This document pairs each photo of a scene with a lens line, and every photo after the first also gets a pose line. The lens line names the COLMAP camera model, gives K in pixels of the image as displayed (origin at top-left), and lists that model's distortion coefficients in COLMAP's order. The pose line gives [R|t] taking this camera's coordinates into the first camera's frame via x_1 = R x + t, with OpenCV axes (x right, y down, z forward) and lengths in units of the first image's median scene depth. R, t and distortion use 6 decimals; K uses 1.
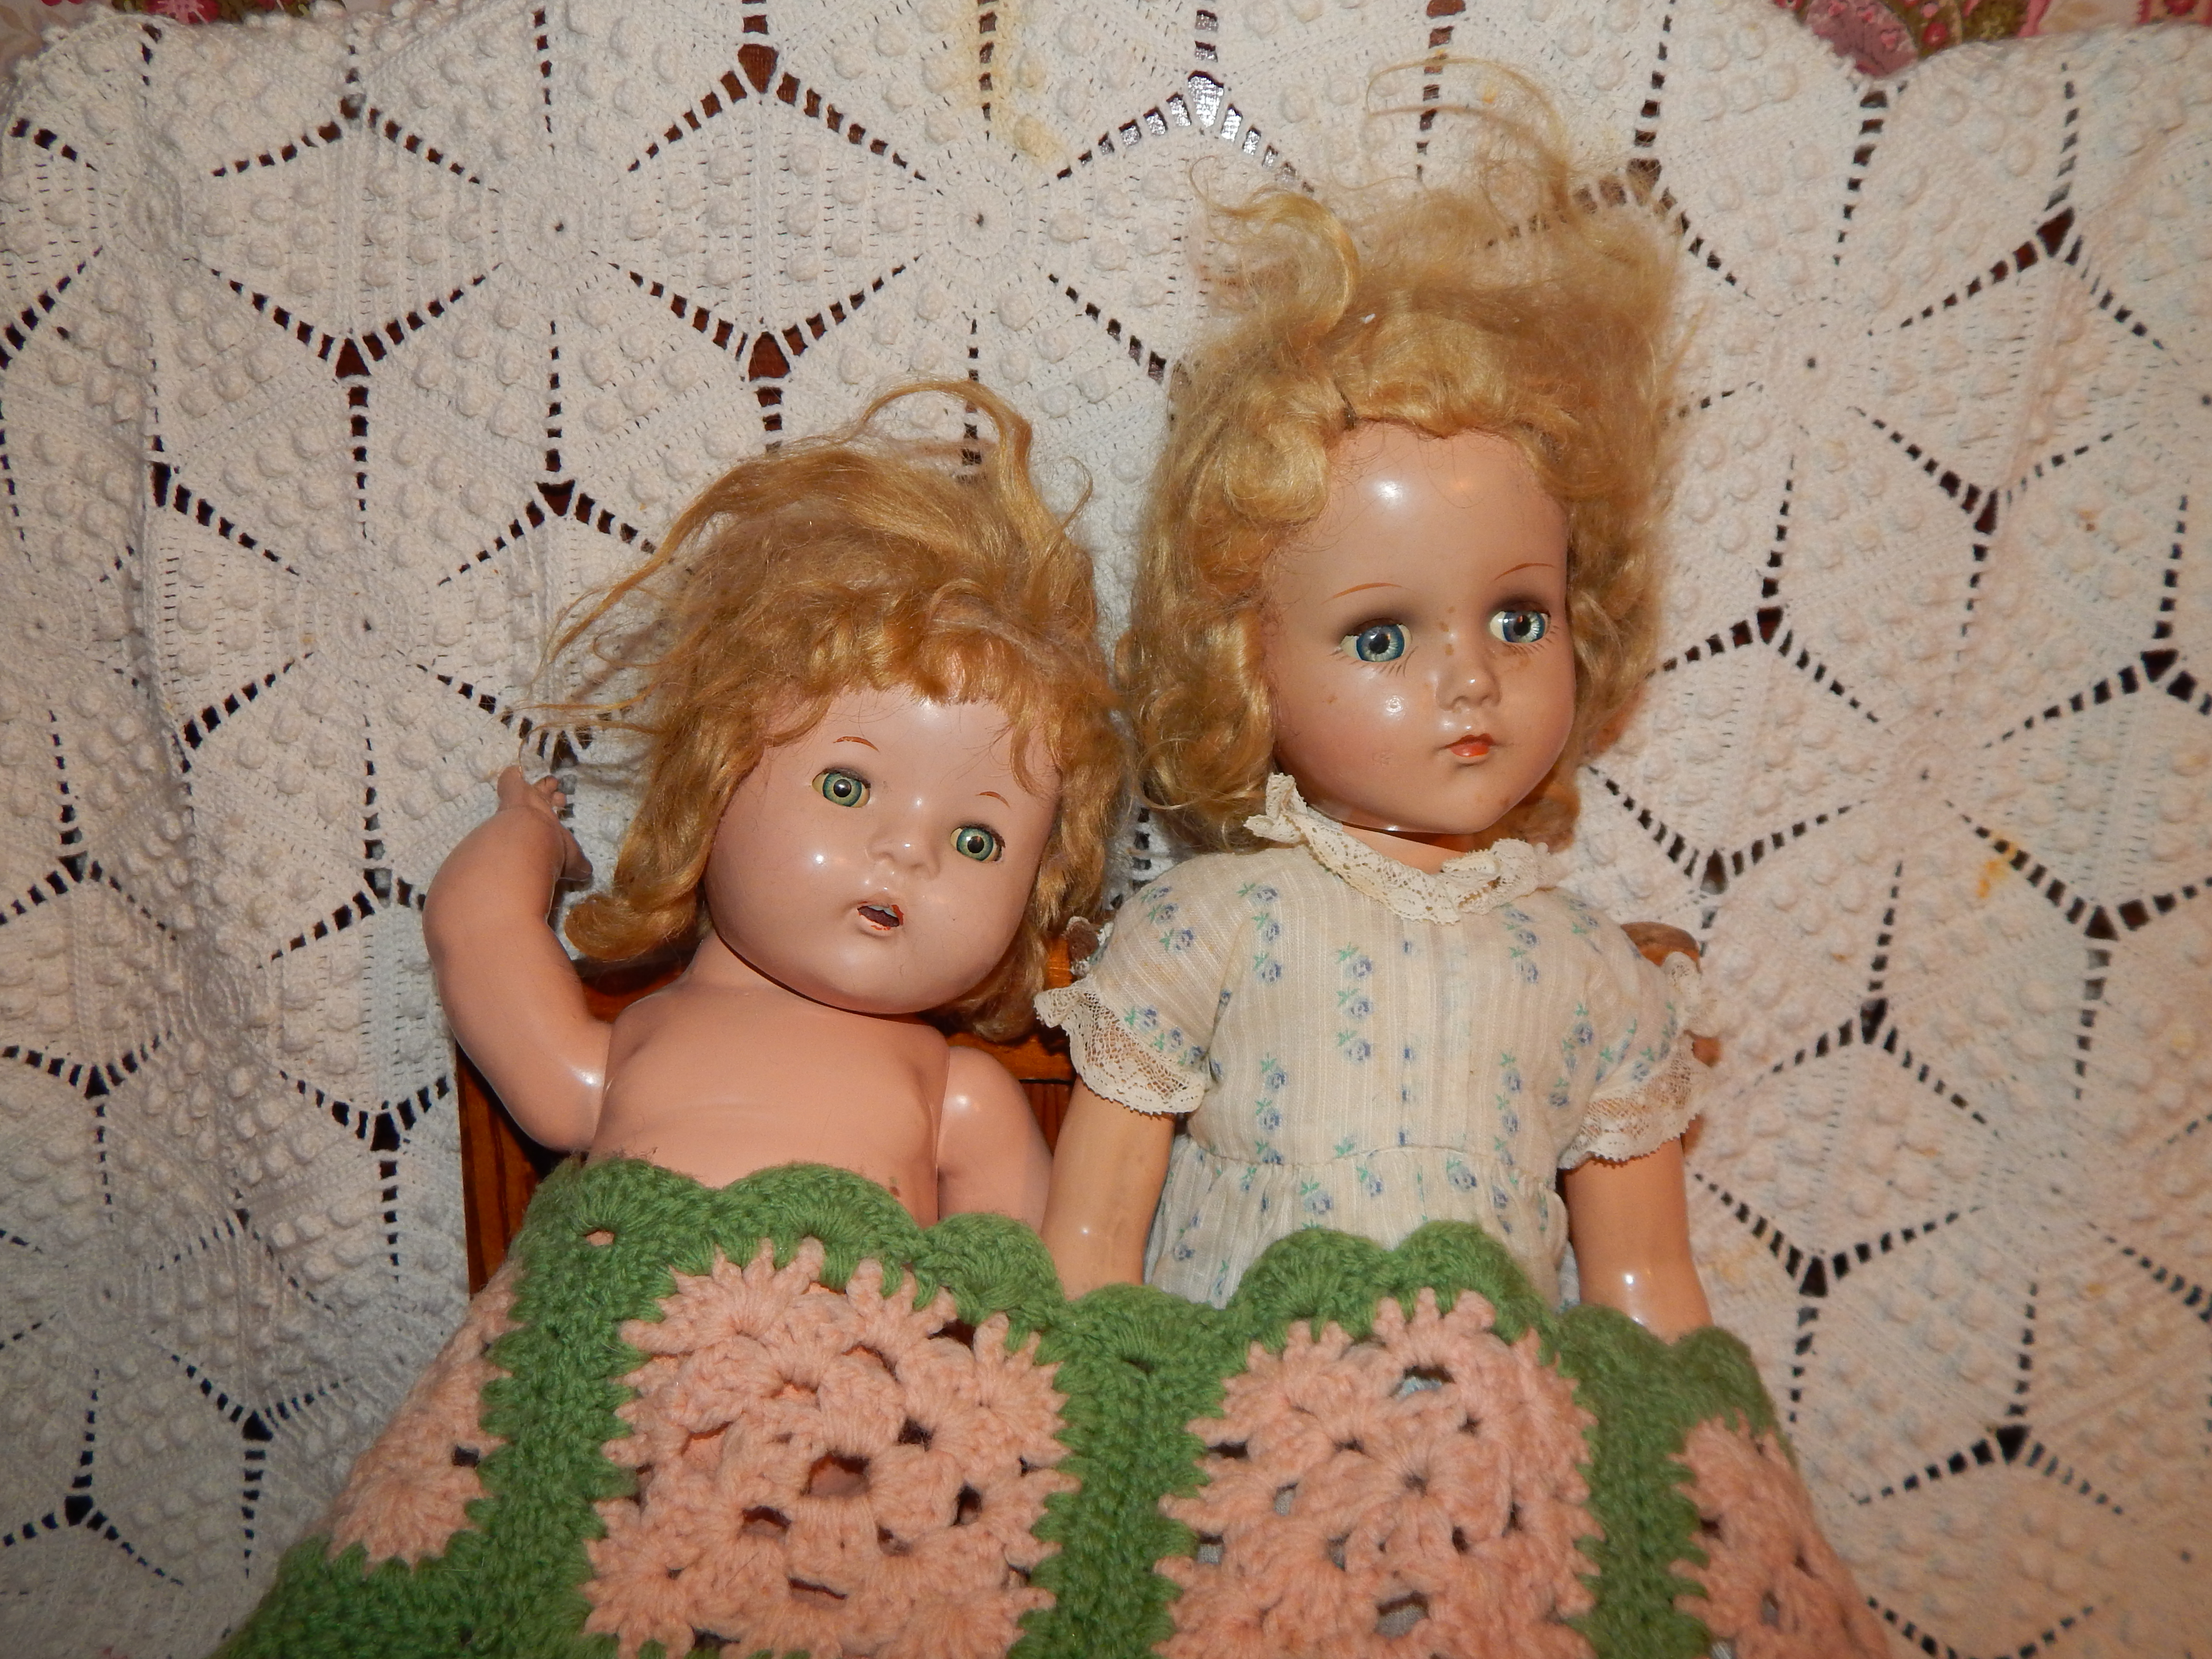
lens RADIAL K [[1622.5, 0, 1102.2], [0, 1622.5, 800.4], [0, 0, 1]] dist [0.023837, -0.027050]
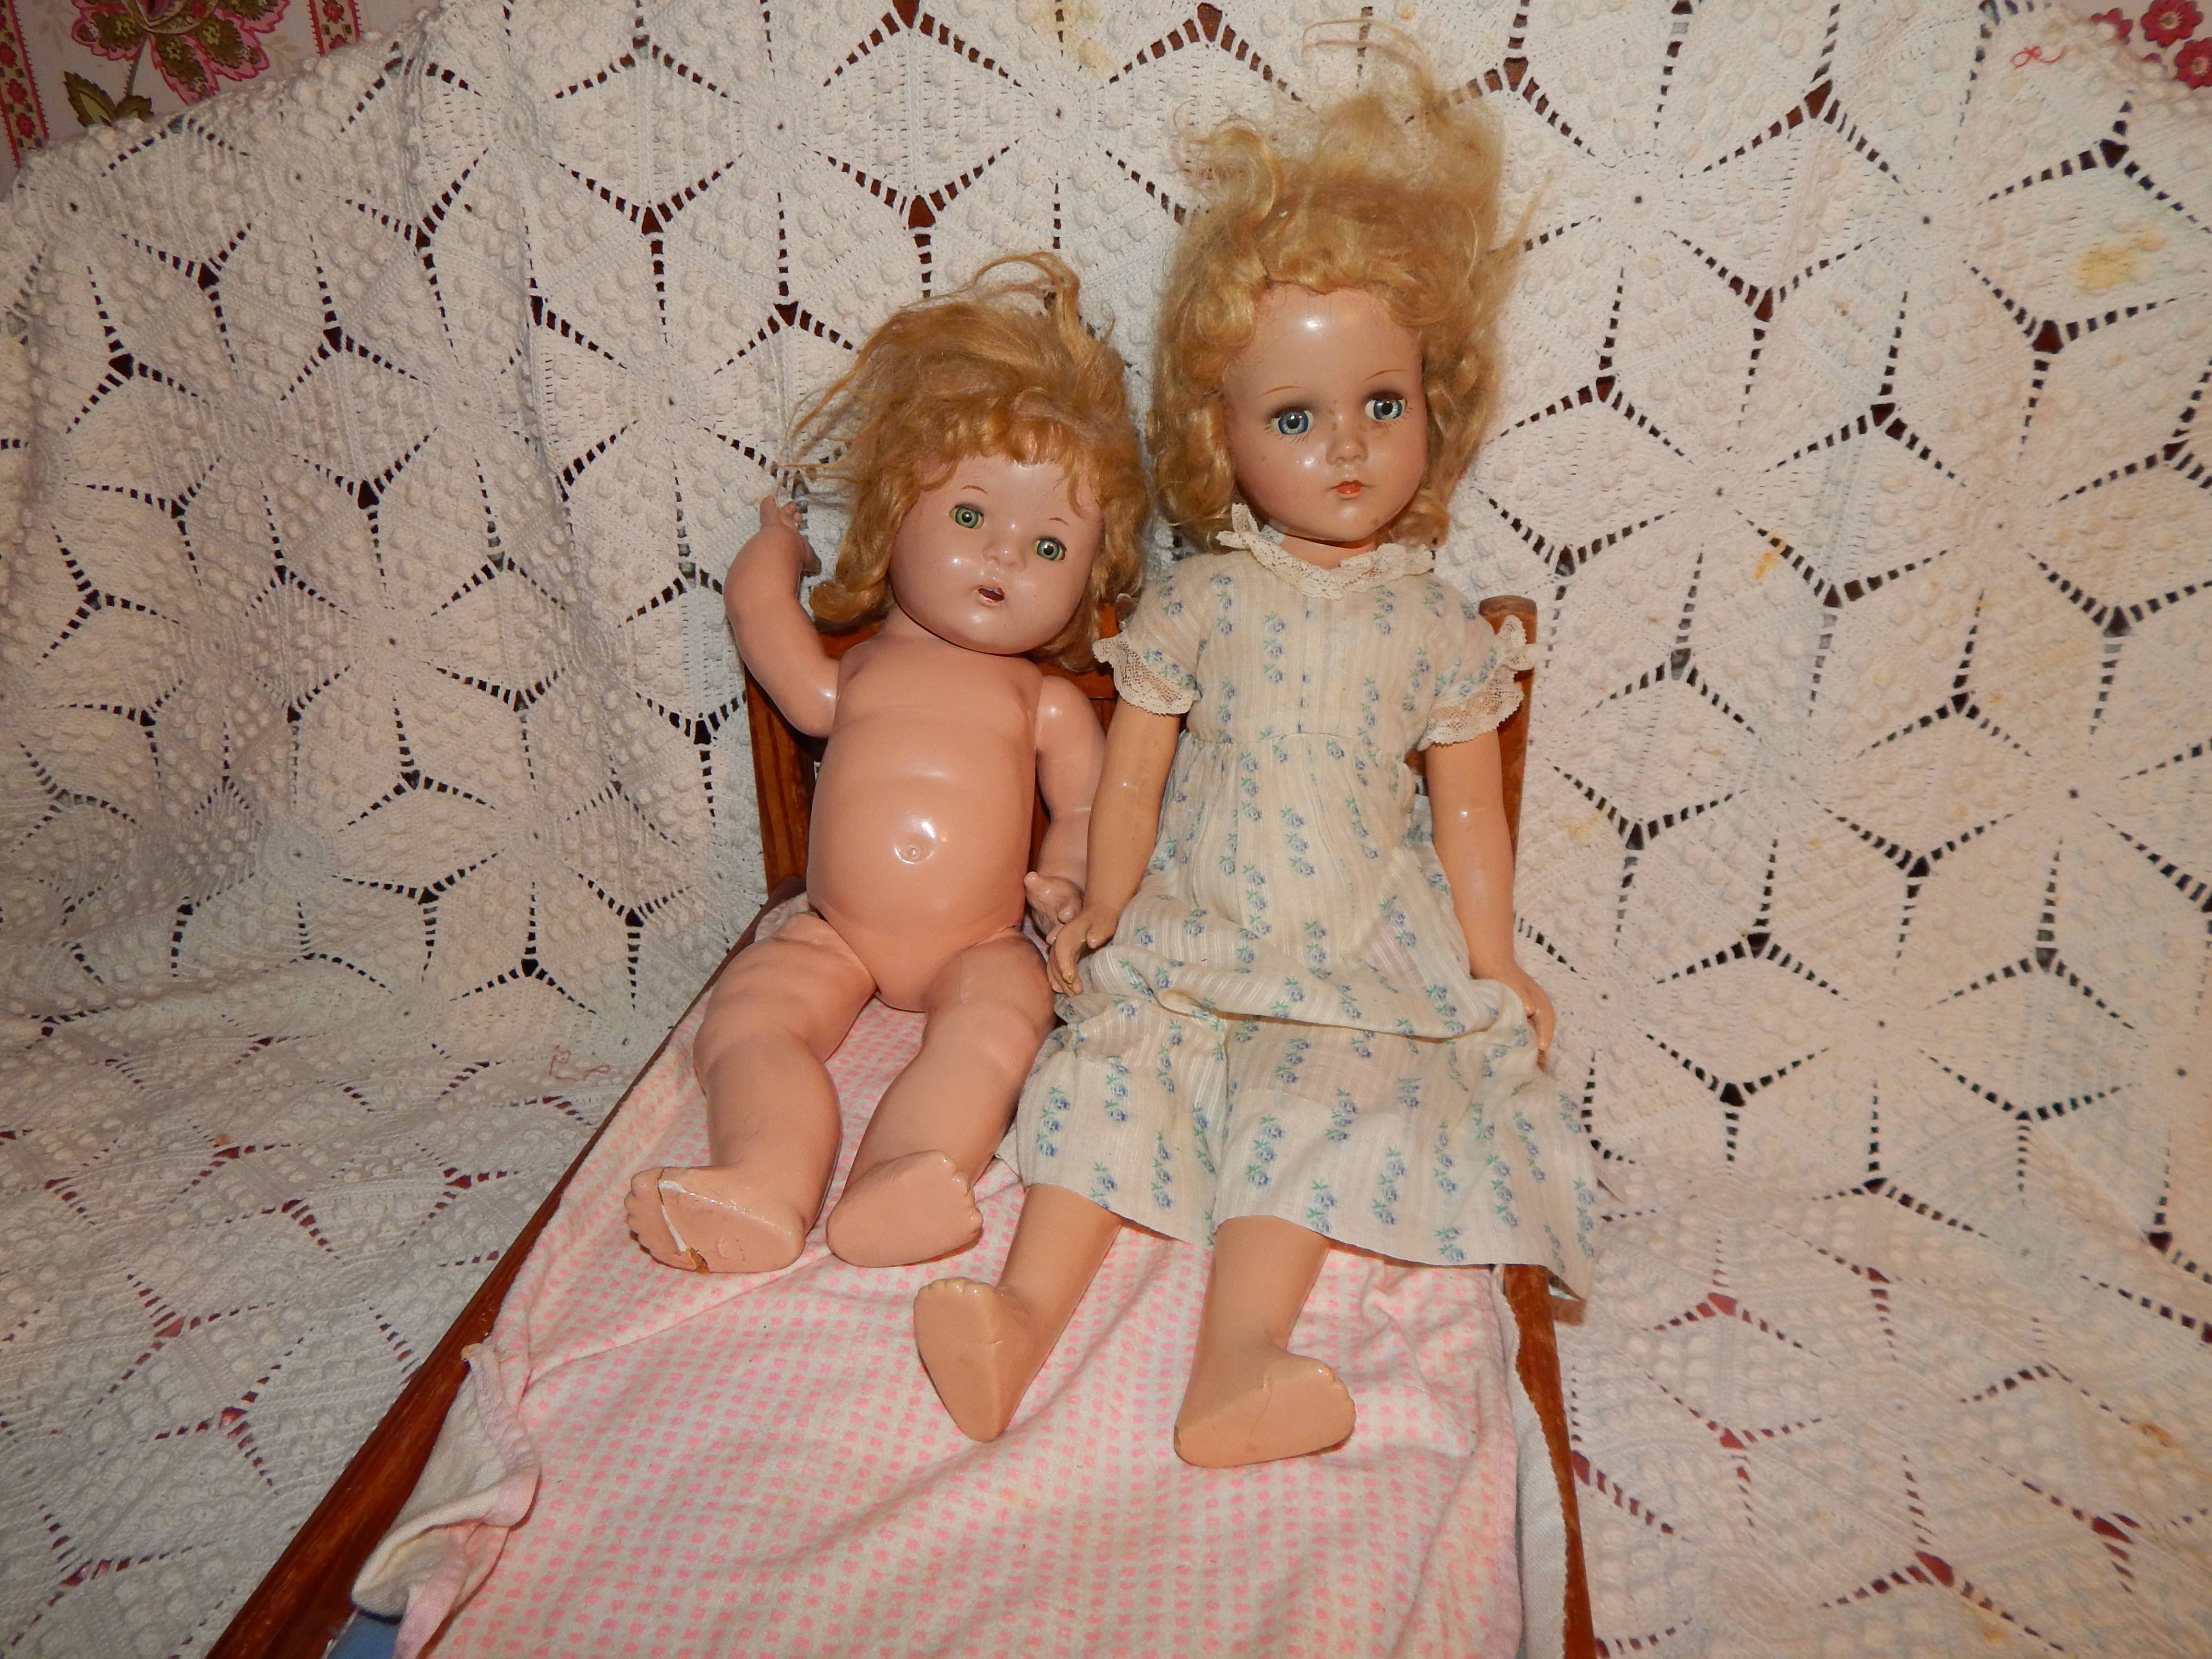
lens RADIAL K [[1655.6, 0, 1106.0], [0, 1655.6, 829.5], [0, 0, 1]] dist [-0.009063, 0.000496]
pose [[0.991724, 0.015665, -0.127427, 0.161213], [0.012253, 0.976449, 0.215398, -0.046556], [0.127800, -0.215177, 0.968177, -0.551312]]
